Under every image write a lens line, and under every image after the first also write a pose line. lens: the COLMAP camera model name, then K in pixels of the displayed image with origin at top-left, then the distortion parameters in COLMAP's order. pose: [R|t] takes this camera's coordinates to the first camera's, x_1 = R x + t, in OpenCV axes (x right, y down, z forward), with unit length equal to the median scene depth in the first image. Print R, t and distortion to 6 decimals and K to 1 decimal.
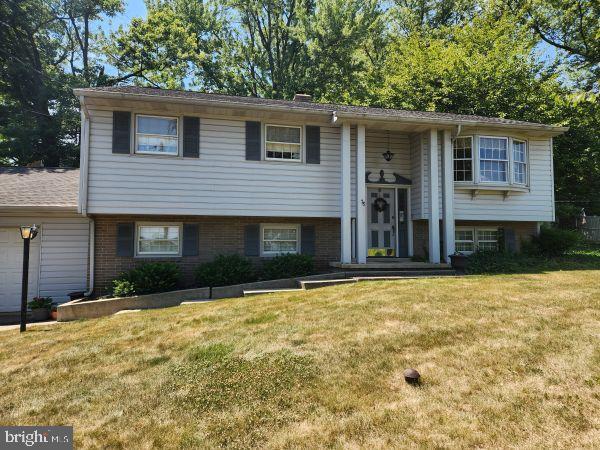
lens RADIAL K [[452.3, 0, 299.5], [0, 452.3, 222.8], [0, 0, 1]] dist [0.026635, 0.001598]
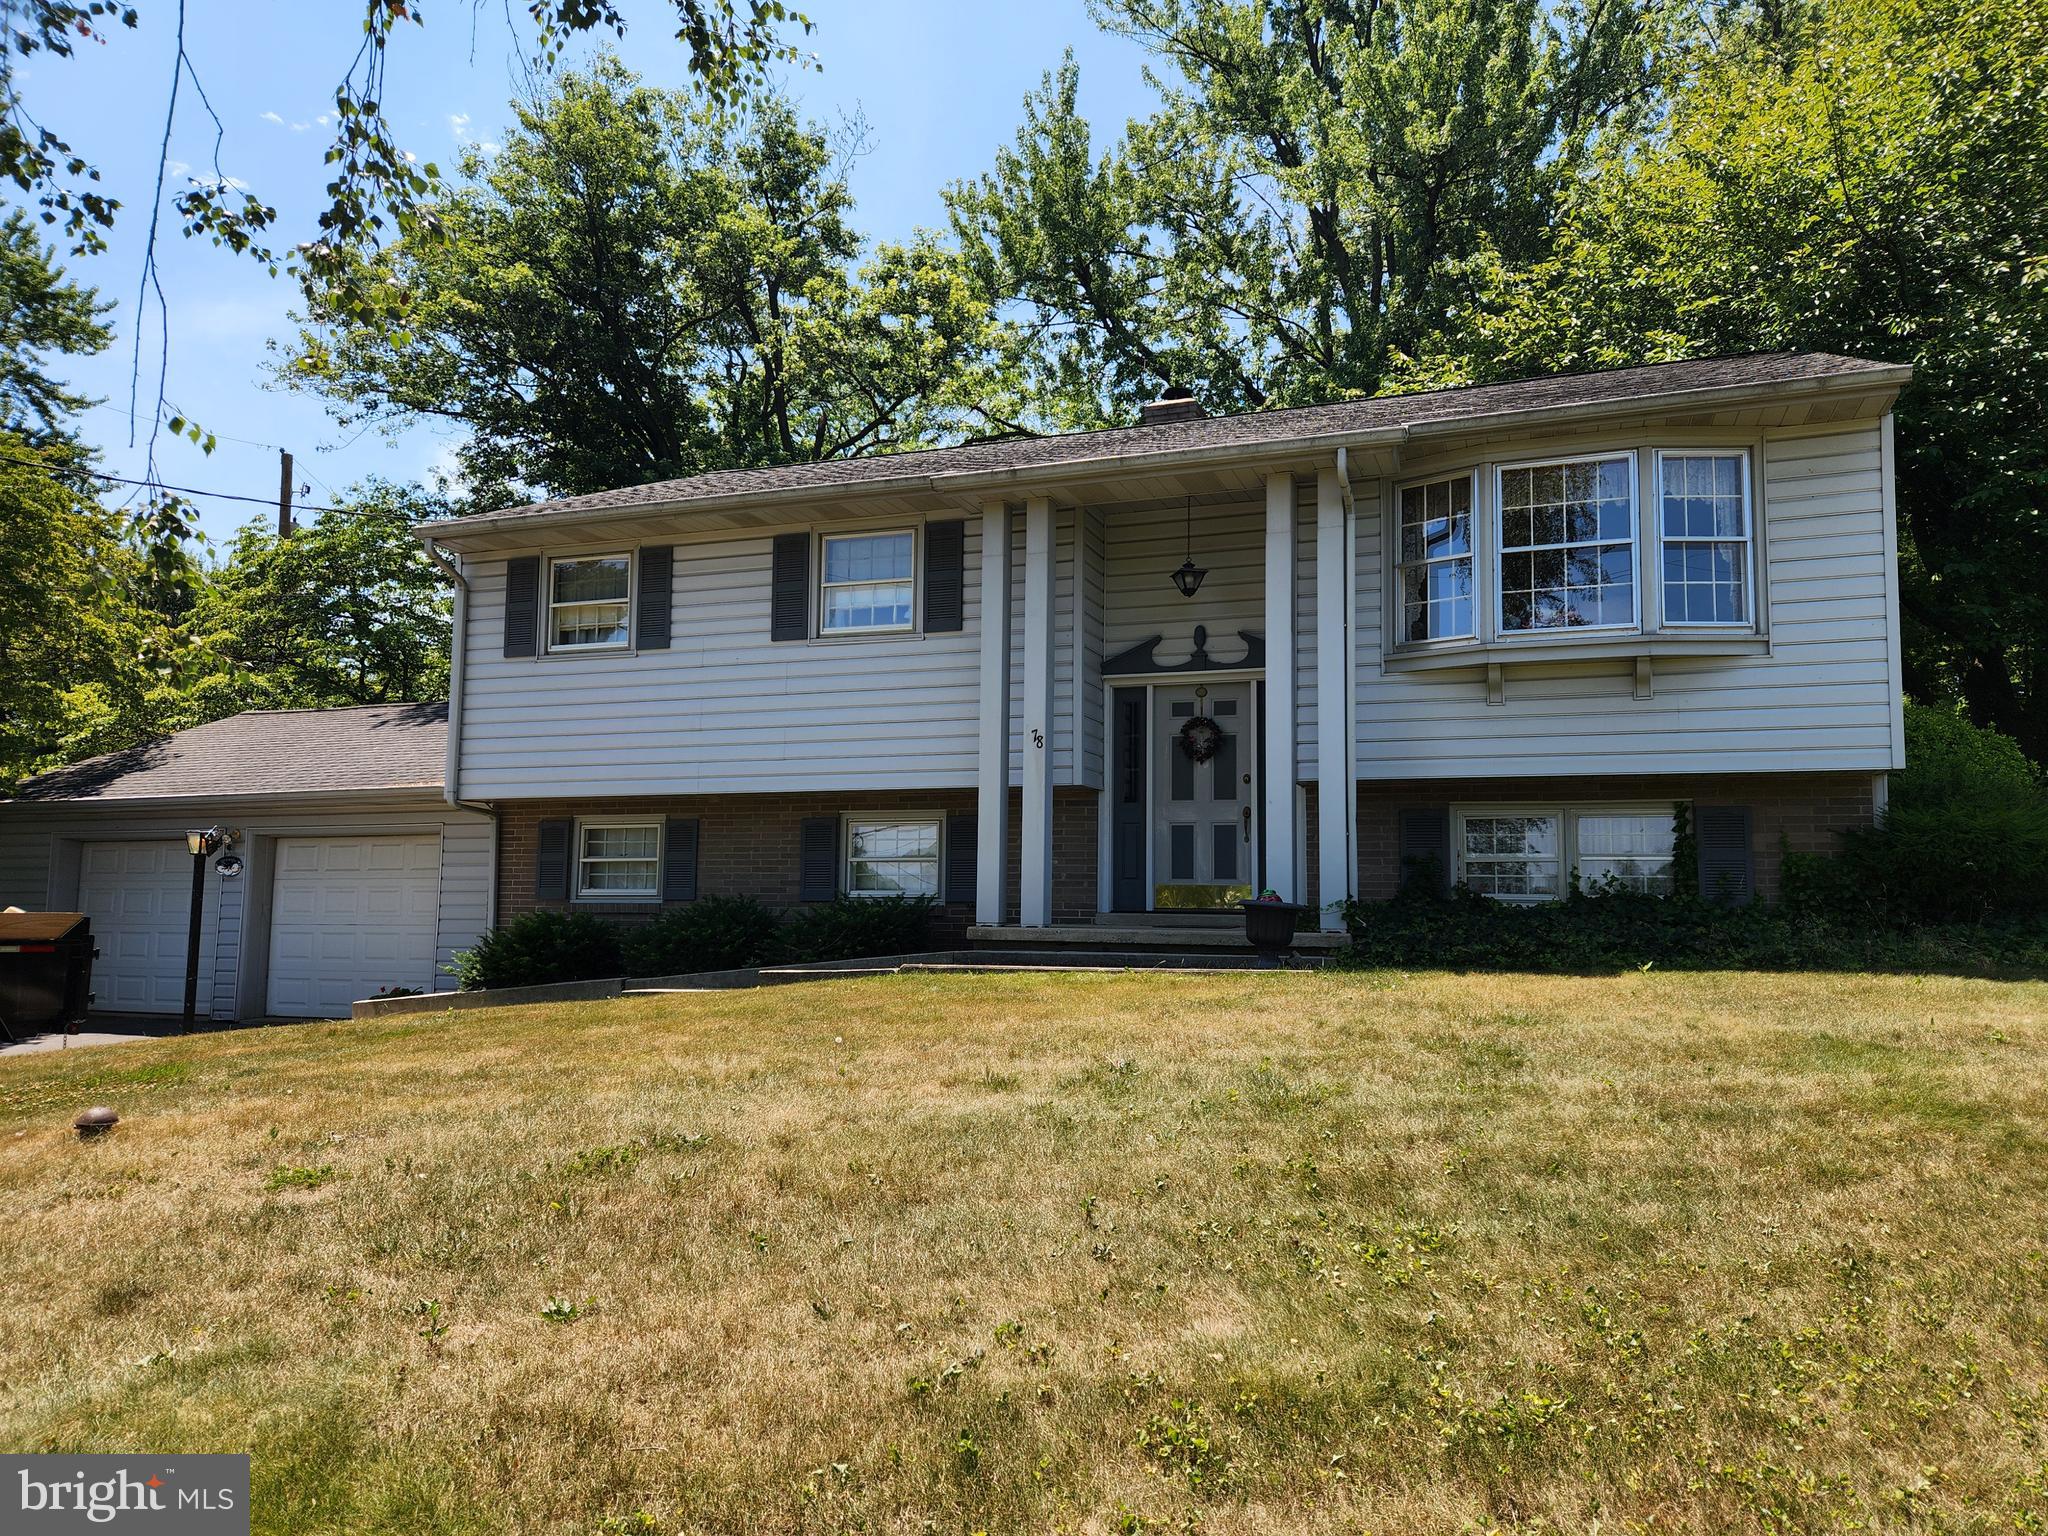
lens RADIAL K [[1380.8, 0, 1020.9], [0, 1380.8, 781.4], [0, 0, 1]] dist [0.009343, 0.000766]
pose [[0.826263, -0.038010, -0.562001, 0.674834], [0.028259, 0.999261, -0.026038, 0.010329], [0.562576, 0.005633, 0.826727, 0.182551]]
